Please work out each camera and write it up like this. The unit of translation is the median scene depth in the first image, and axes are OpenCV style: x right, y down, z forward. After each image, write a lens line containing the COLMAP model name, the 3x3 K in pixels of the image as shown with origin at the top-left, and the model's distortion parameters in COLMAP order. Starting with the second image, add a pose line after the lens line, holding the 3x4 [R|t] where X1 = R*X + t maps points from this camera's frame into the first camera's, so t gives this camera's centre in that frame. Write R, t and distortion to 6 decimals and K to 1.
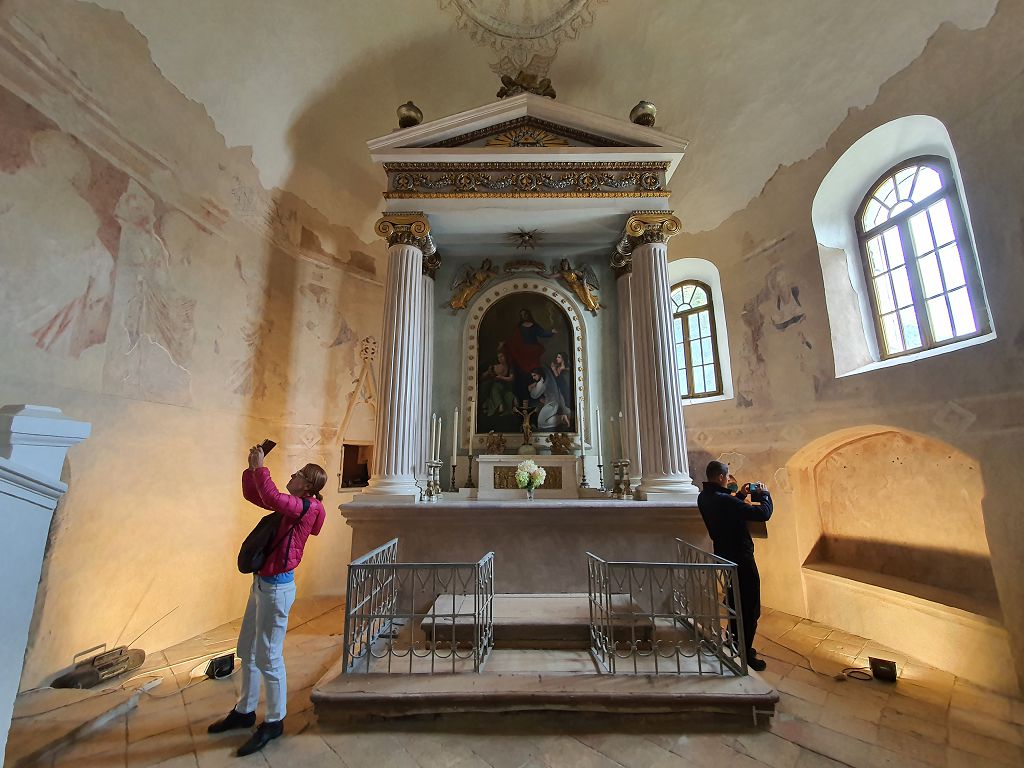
lens RADIAL K [[417.0, 0, 512.0], [0, 417.0, 384.0], [0, 0, 1]] dist [-0.000415, 0.000197]
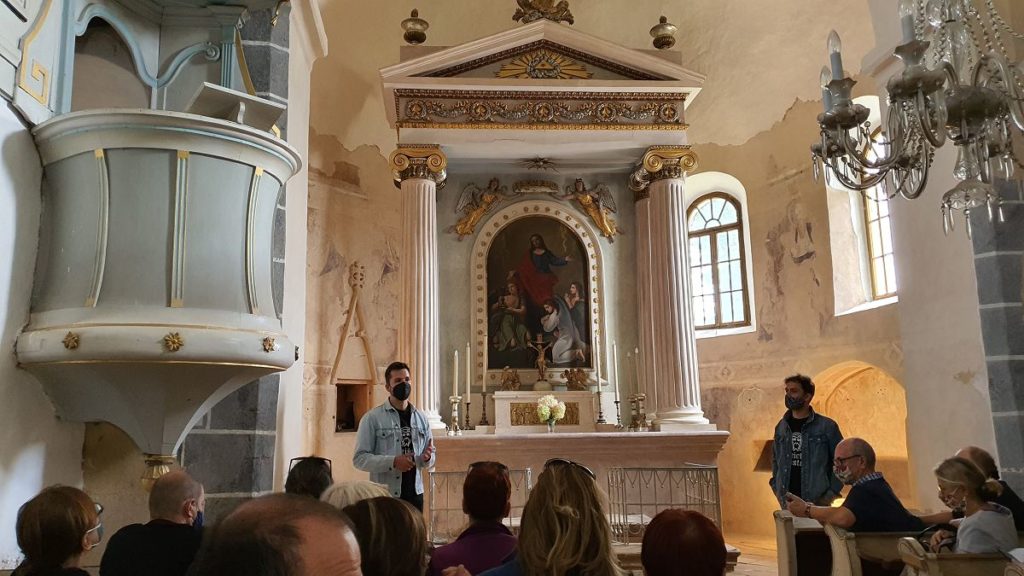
lens RADIAL K [[794.3, 0, 512.0], [0, 794.3, 288.0], [0, 0, 1]] dist [0.083115, -0.003777]
pose [[0.996696, -0.000089, 0.081224, -0.176437], [-0.001155, 0.999883, 0.015266, -0.094023], [-0.081216, -0.015309, 0.996579, -0.796956]]
